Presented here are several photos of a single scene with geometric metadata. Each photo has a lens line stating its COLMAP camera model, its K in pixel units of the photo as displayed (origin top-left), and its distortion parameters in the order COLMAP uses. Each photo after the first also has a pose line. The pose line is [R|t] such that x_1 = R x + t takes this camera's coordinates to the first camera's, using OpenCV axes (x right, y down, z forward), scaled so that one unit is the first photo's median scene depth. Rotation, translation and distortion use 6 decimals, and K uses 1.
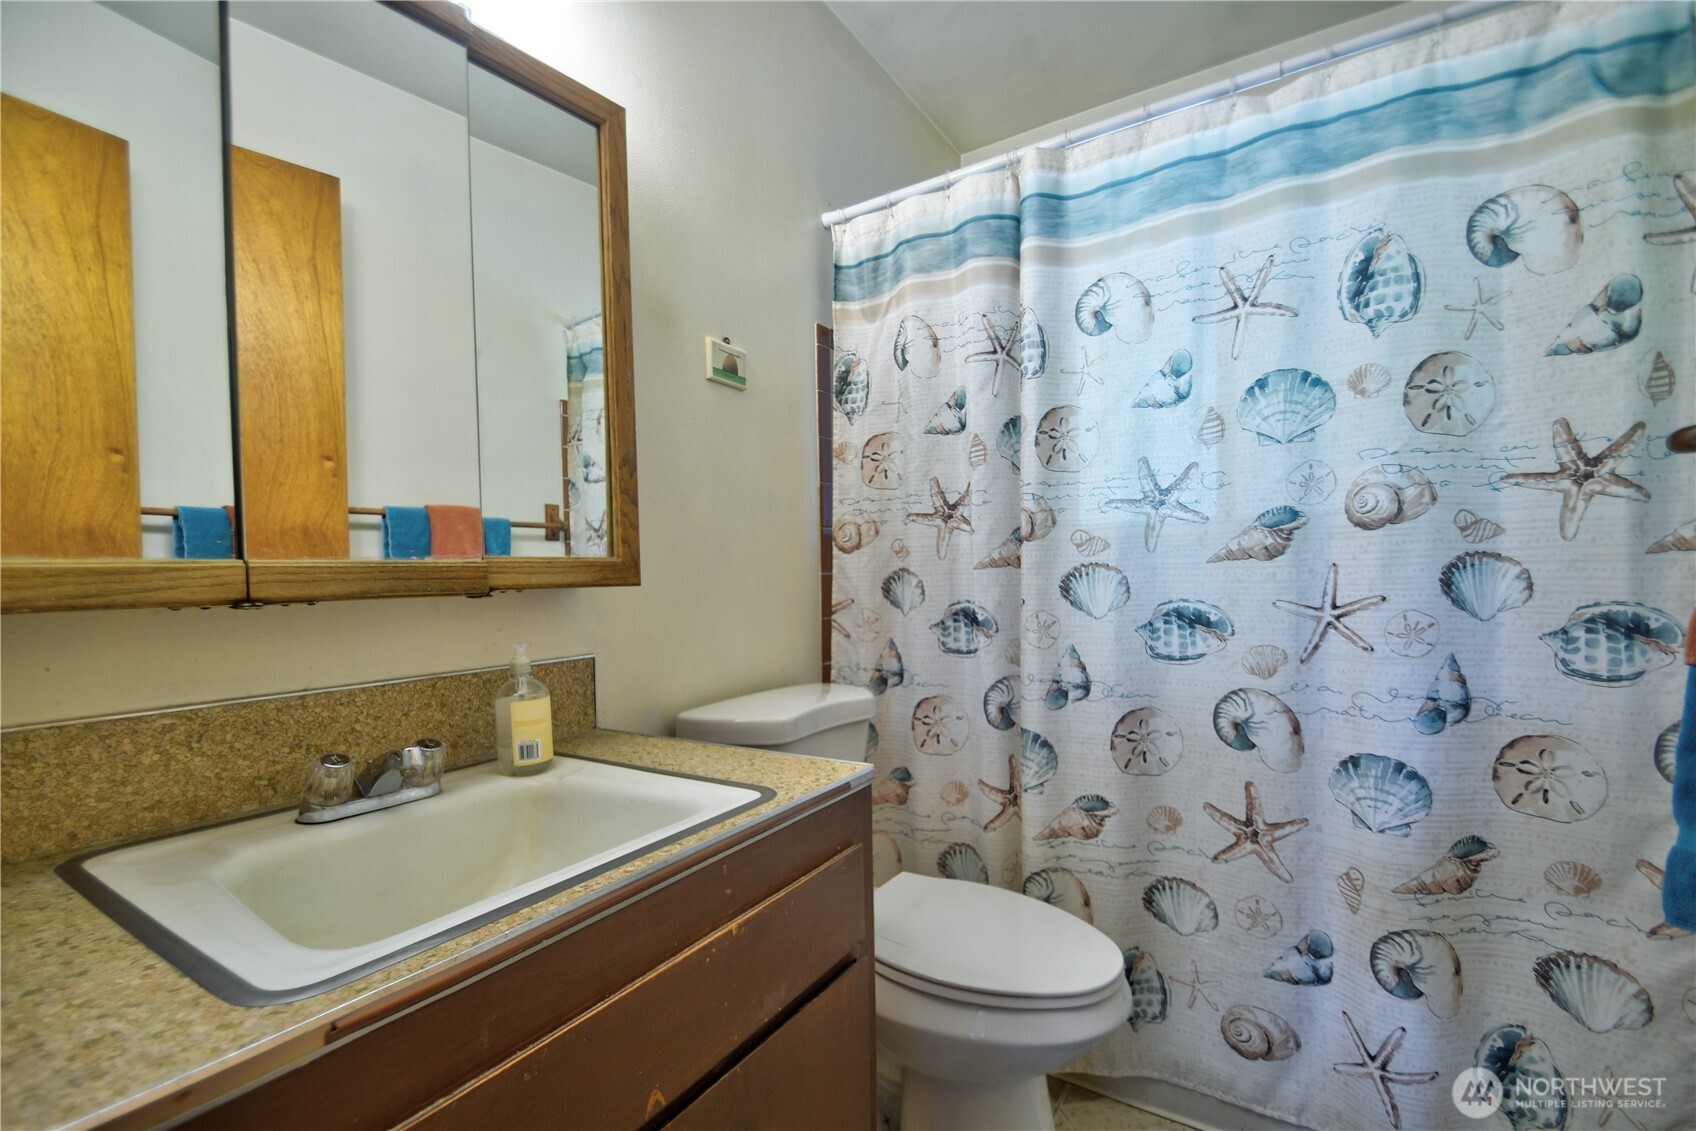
lens RADIAL K [[748.6, 0, 827.1], [0, 748.6, 602.1], [0, 0, 1]] dist [0.003431, -0.012389]
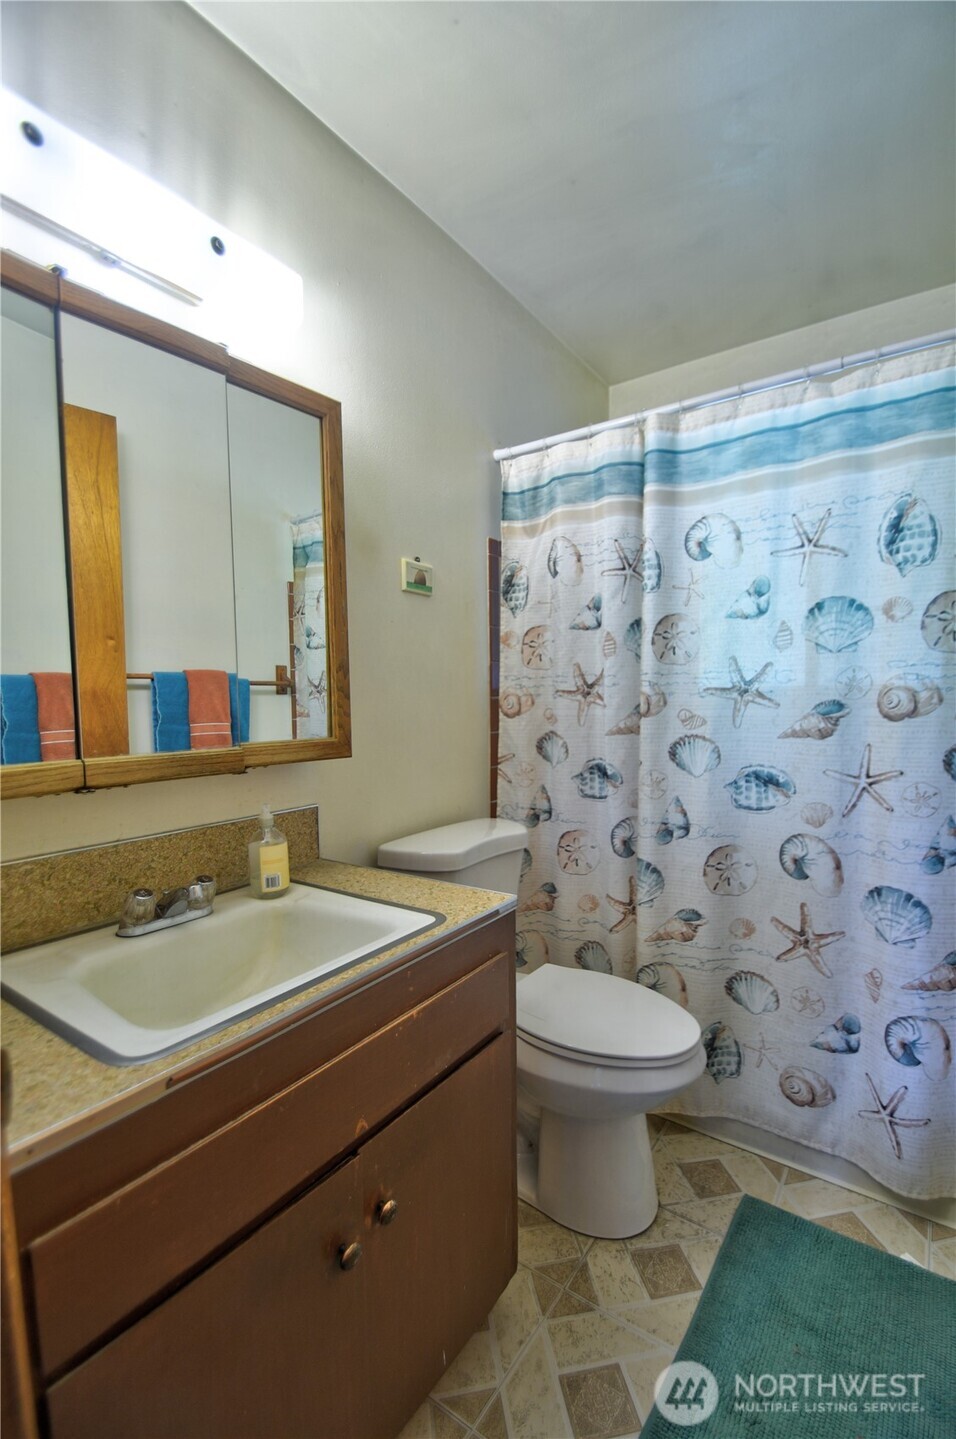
lens RADIAL K [[635.1, 0, 499.6], [0, 635.1, 740.2], [0, 0, 1]] dist [0.003431, -0.012389]
pose [[0.999857, 0.011039, -0.012783, 0.031375], [-0.010577, 0.999306, 0.035717, -0.088787], [0.013168, -0.035576, 0.999280, -0.137788]]
